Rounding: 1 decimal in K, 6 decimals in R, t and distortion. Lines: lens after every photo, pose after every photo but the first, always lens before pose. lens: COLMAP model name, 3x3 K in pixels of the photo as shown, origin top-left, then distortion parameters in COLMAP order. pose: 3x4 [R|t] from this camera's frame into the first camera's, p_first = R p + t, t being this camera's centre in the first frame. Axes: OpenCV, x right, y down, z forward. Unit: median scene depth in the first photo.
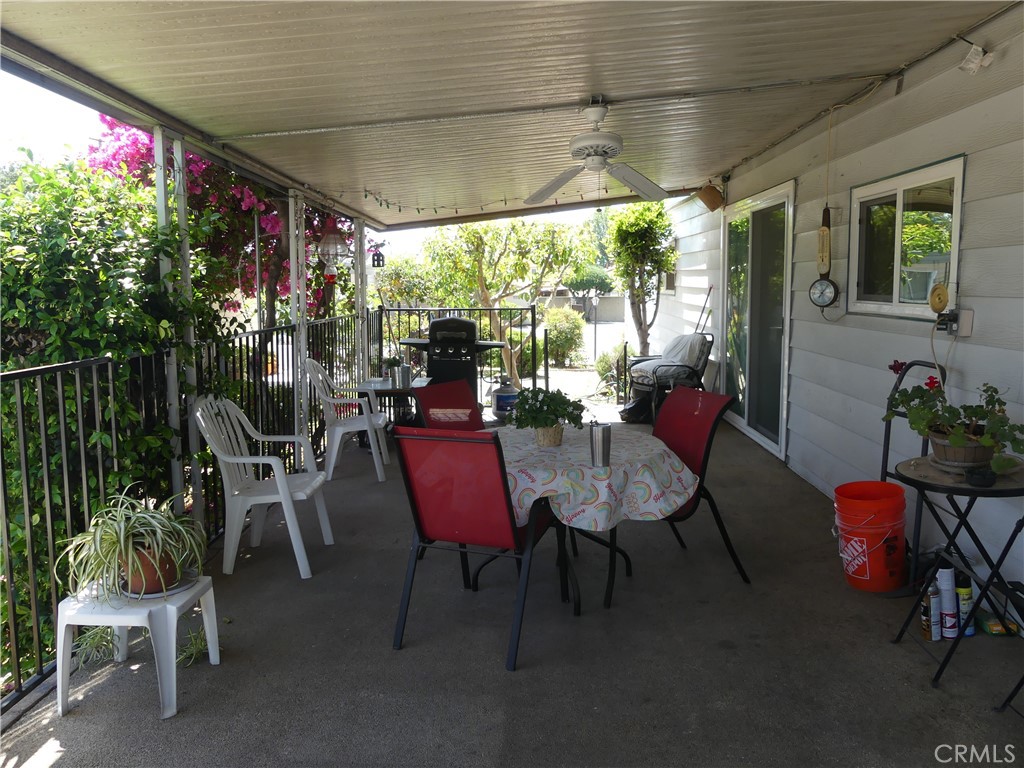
lens RADIAL K [[783.3, 0, 511.2], [0, 783.3, 372.0], [0, 0, 1]] dist [-0.015856, -0.004809]
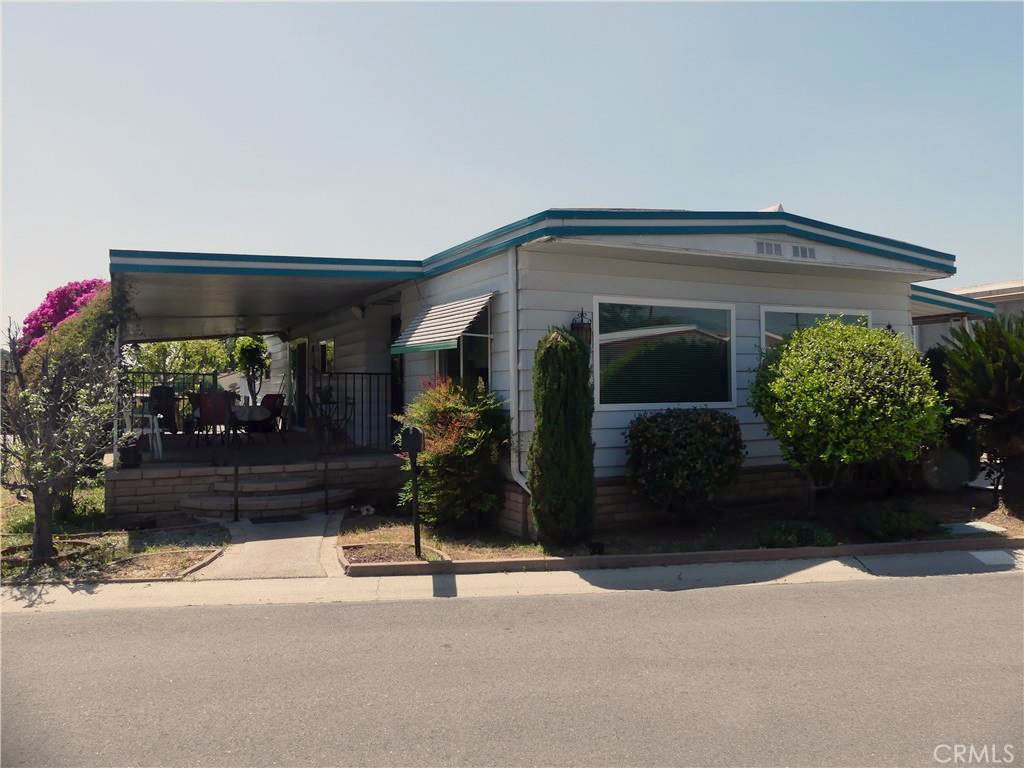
lens RADIAL K [[783.3, 0, 511.2], [0, 783.3, 372.0], [0, 0, 1]] dist [-0.015856, -0.004809]
pose [[0.880711, 0.020520, 0.473209, -0.229123], [0.046735, 0.990422, -0.129927, 0.199132], [-0.471343, 0.136544, 0.871316, -1.226226]]
